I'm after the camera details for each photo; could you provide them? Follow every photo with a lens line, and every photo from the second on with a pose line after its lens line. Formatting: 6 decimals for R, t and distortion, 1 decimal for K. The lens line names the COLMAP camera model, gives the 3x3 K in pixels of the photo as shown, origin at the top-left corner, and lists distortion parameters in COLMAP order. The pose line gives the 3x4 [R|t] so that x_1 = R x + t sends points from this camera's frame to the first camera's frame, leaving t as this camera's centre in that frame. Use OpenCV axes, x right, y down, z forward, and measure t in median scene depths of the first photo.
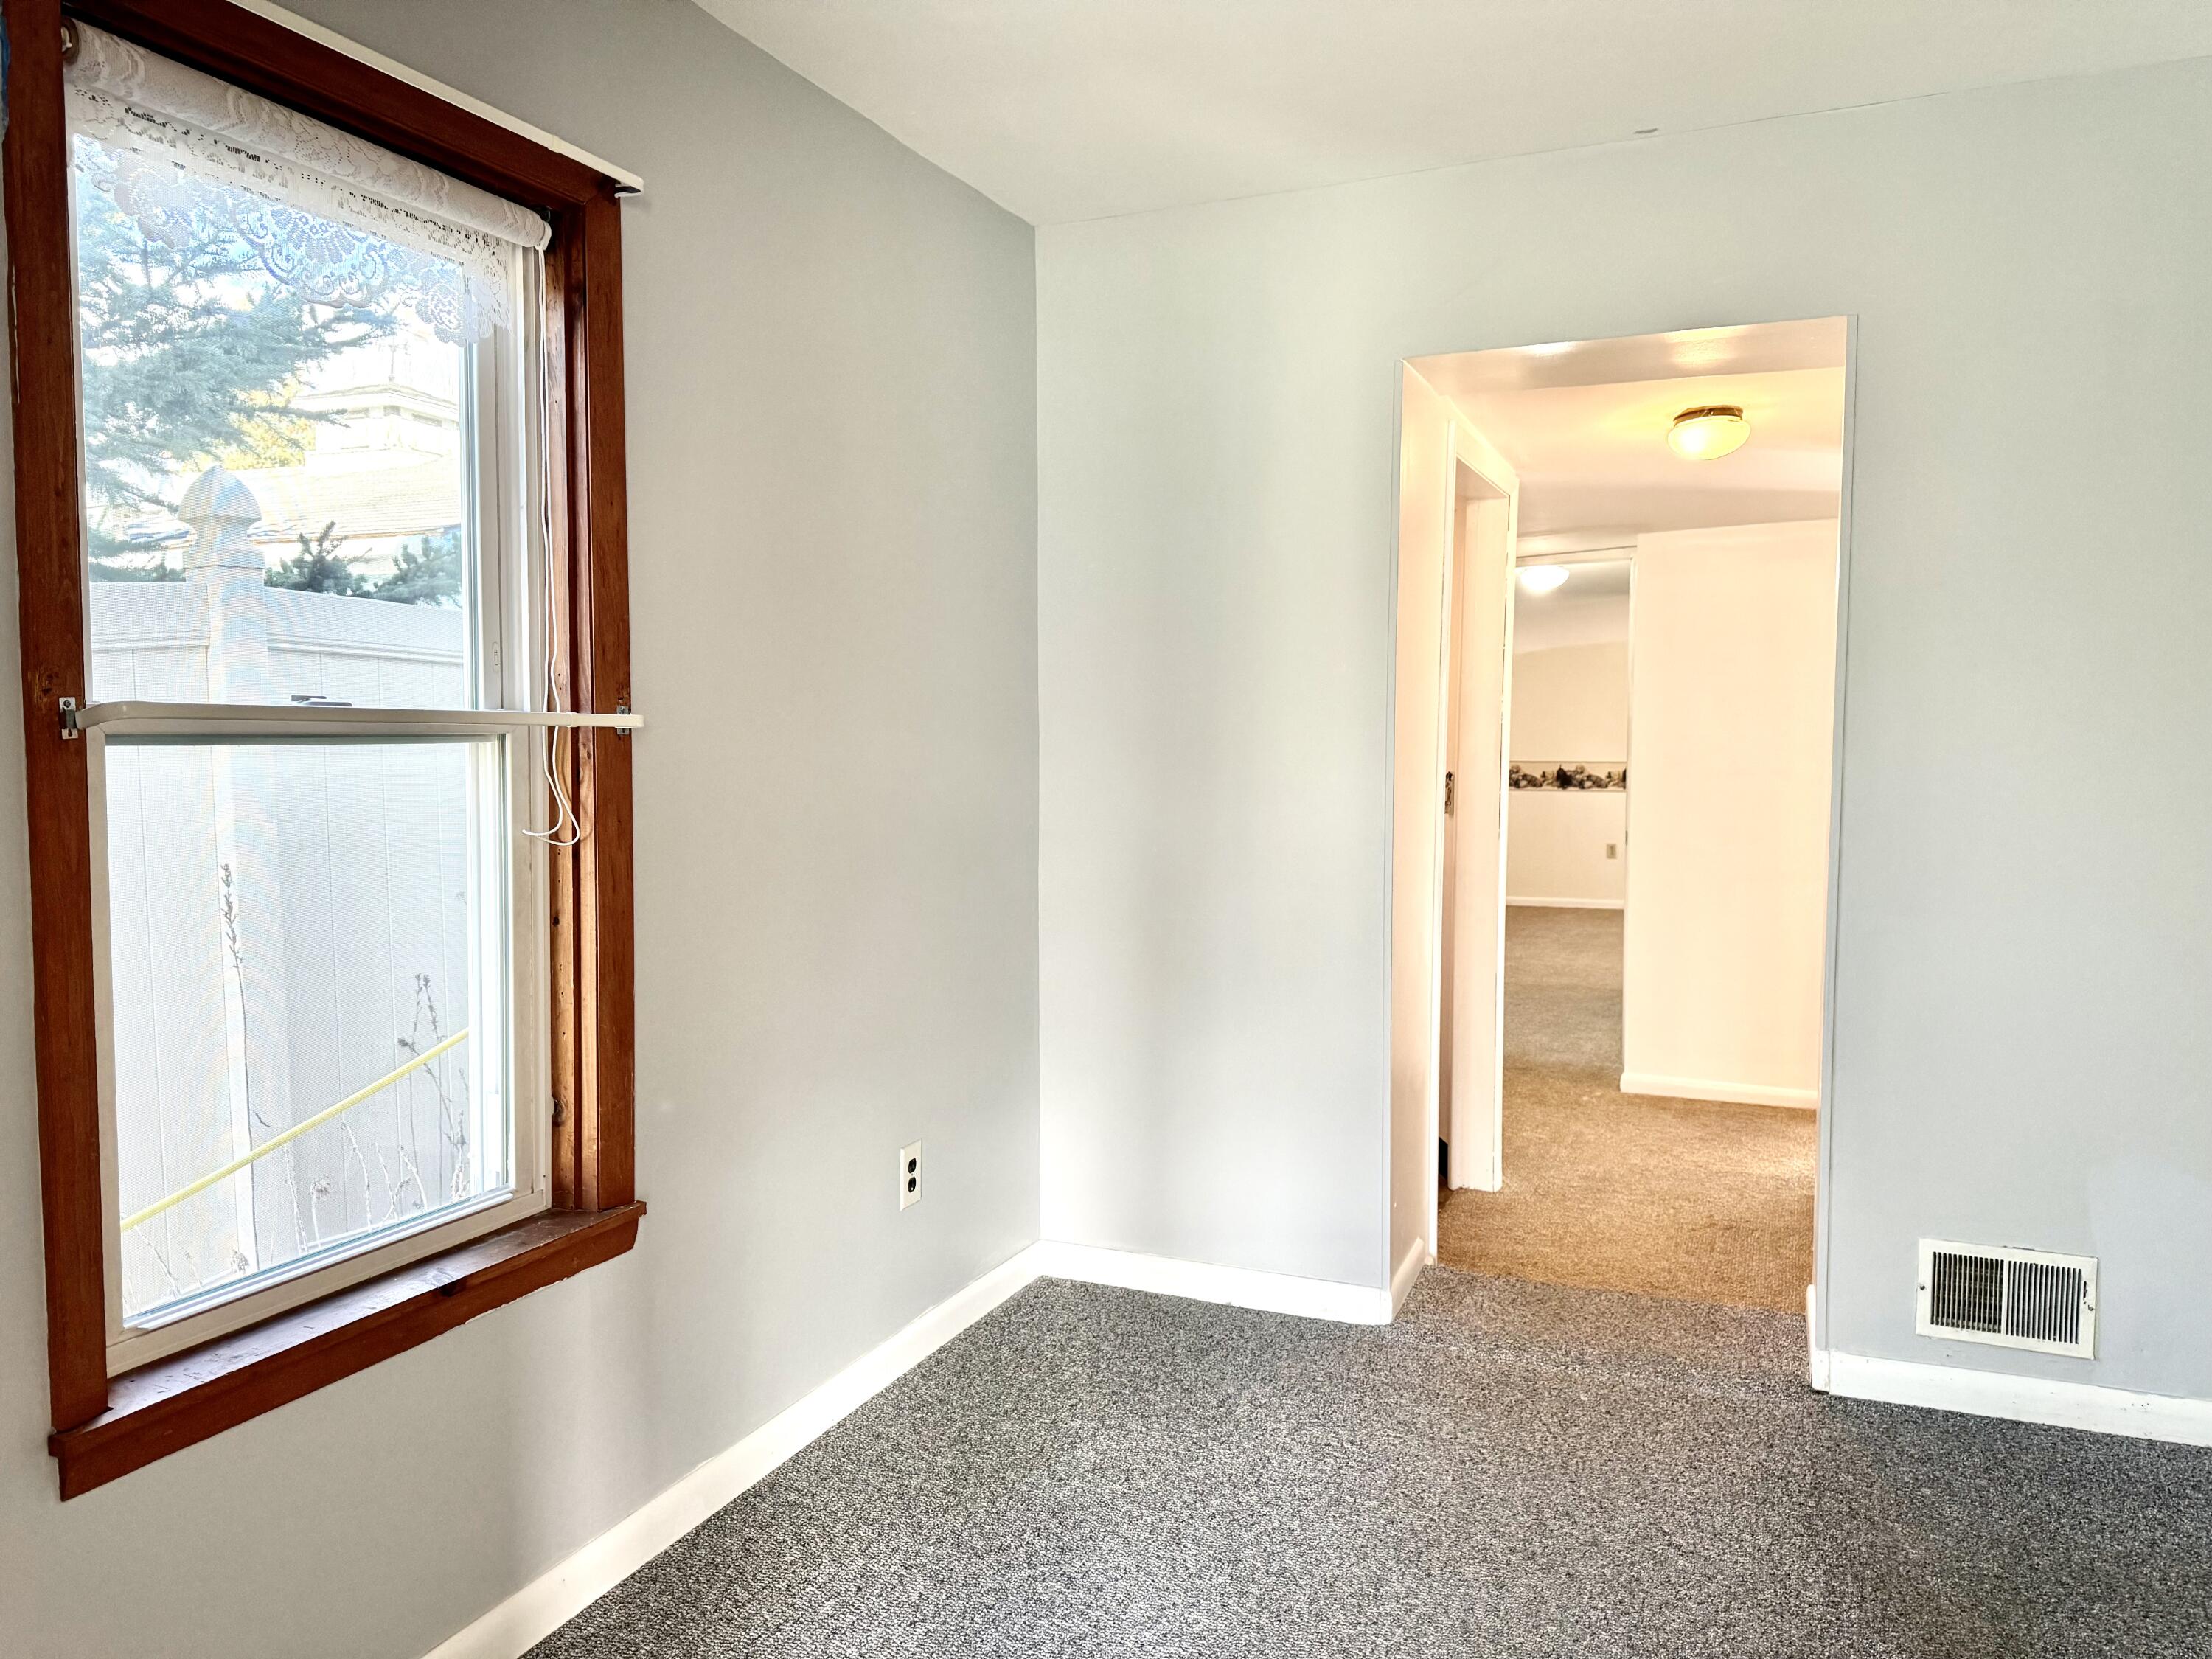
lens RADIAL K [[1575.1, 0, 1098.9], [0, 1575.1, 839.5], [0, 0, 1]] dist [0.133079, -0.200929]
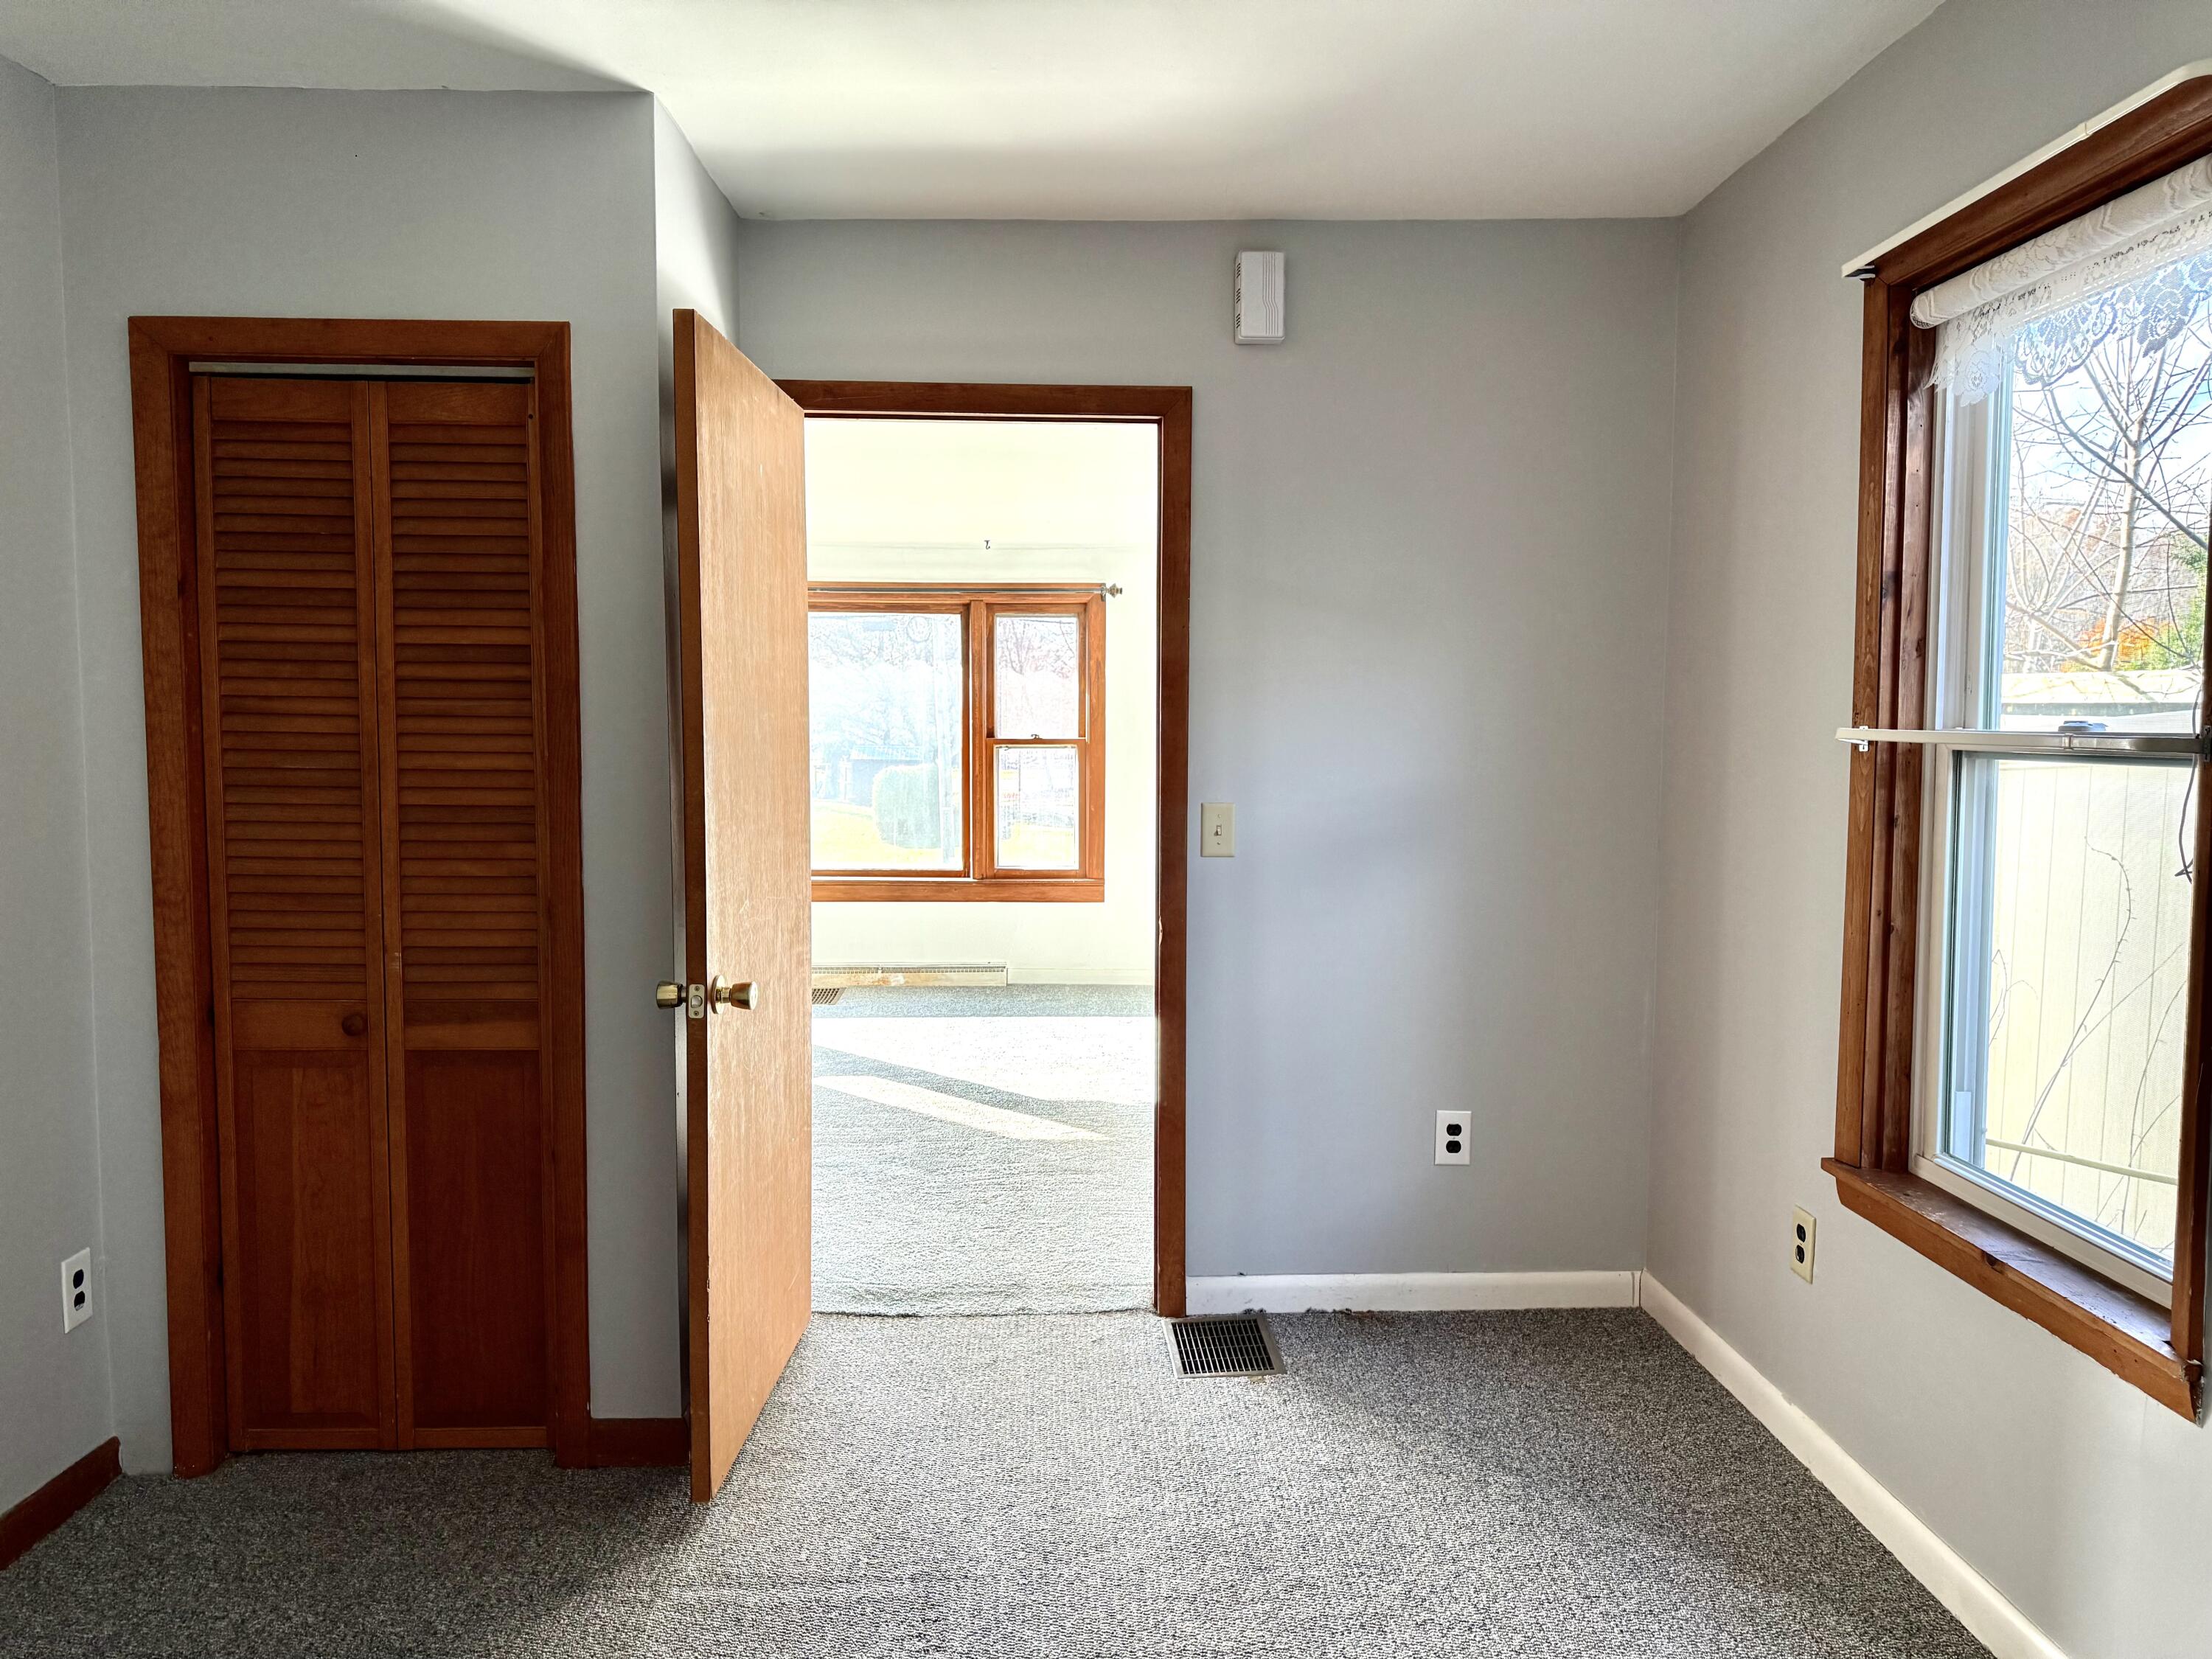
lens RADIAL K [[1575.1, 0, 1098.9], [0, 1575.1, 839.5], [0, 0, 1]] dist [0.133079, -0.200929]
pose [[-0.906721, 0.013731, -0.421508, 0.604341], [-0.039923, 0.992187, 0.118200, -0.109657], [0.419838, 0.124003, -0.899088, 1.700624]]
